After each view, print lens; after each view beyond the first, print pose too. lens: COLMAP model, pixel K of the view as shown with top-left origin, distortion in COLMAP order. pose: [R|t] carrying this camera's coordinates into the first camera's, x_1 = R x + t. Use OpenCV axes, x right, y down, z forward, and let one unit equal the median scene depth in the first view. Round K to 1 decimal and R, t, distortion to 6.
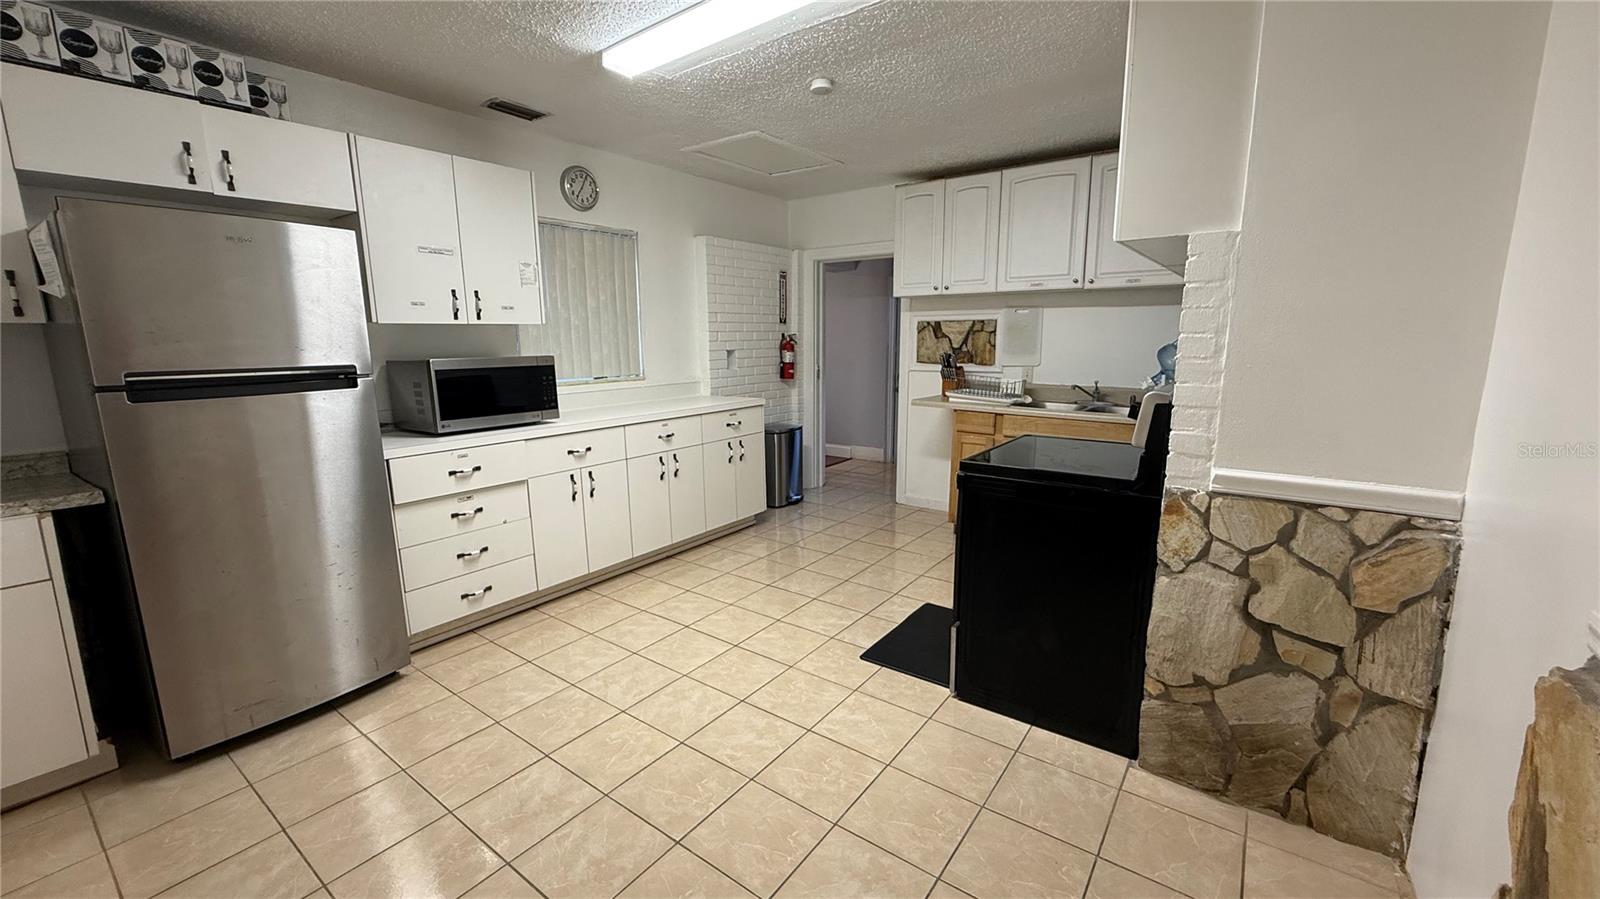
lens RADIAL K [[637.0, 0, 800.0], [0, 637.0, 449.5], [0, 0, 1]] dist [-0.000426, 0.000132]
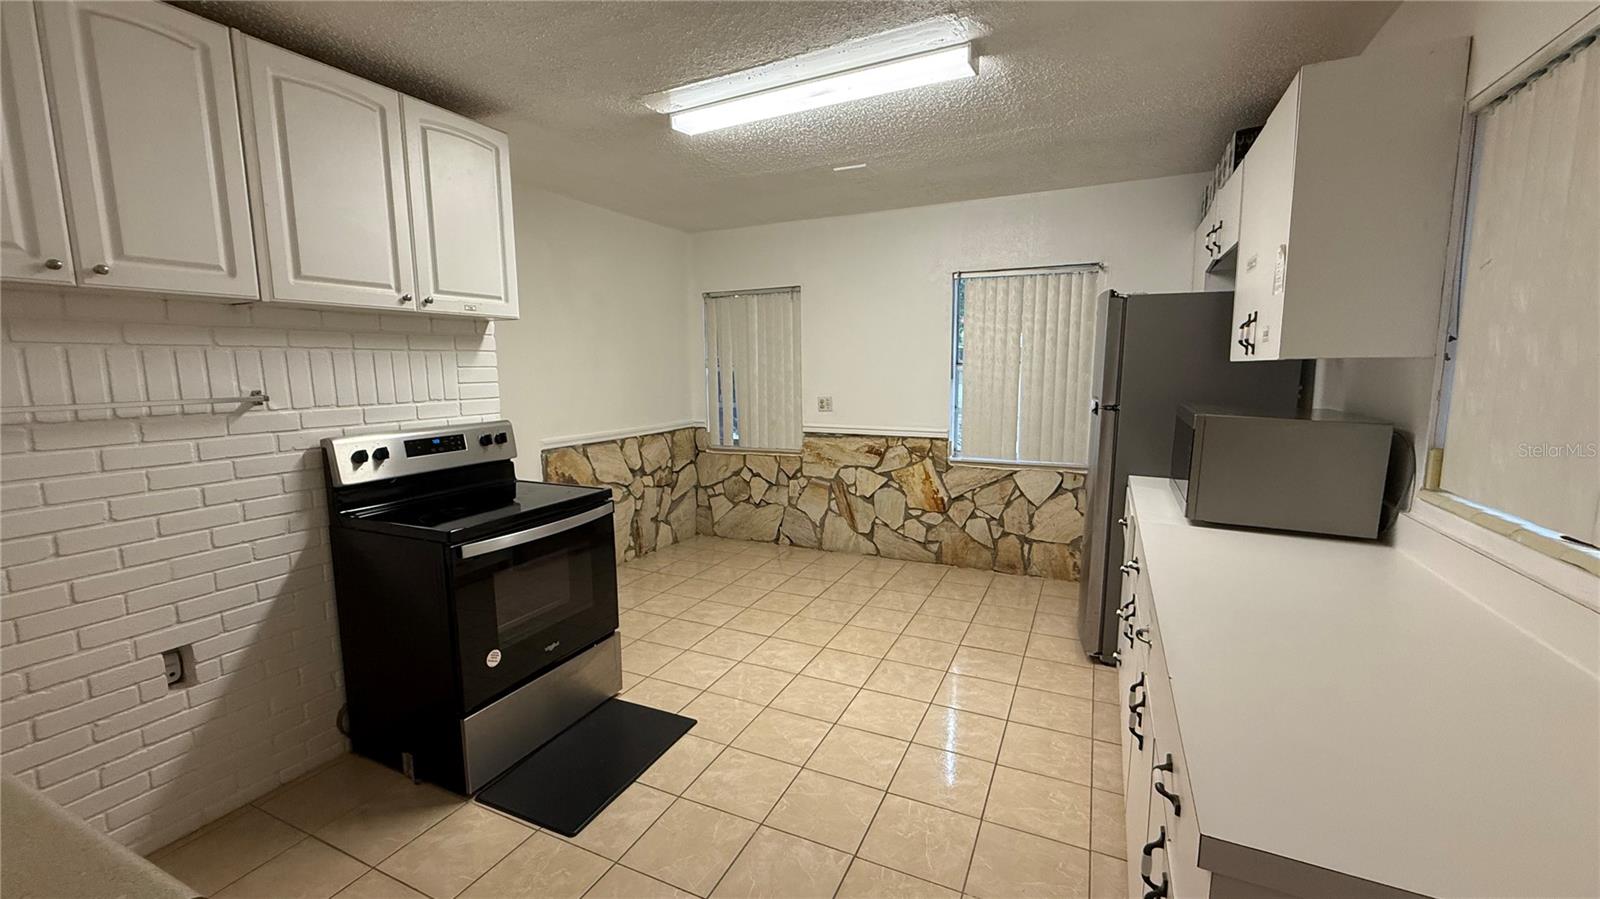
lens RADIAL K [[637.0, 0, 800.0], [0, 637.0, 449.5], [0, 0, 1]] dist [-0.000426, 0.000132]
pose [[-0.981771, 0.037917, -0.186245, 0.086716], [-0.020320, 0.953342, 0.301206, -0.283785], [0.188976, 0.299500, -0.935194, 1.478230]]
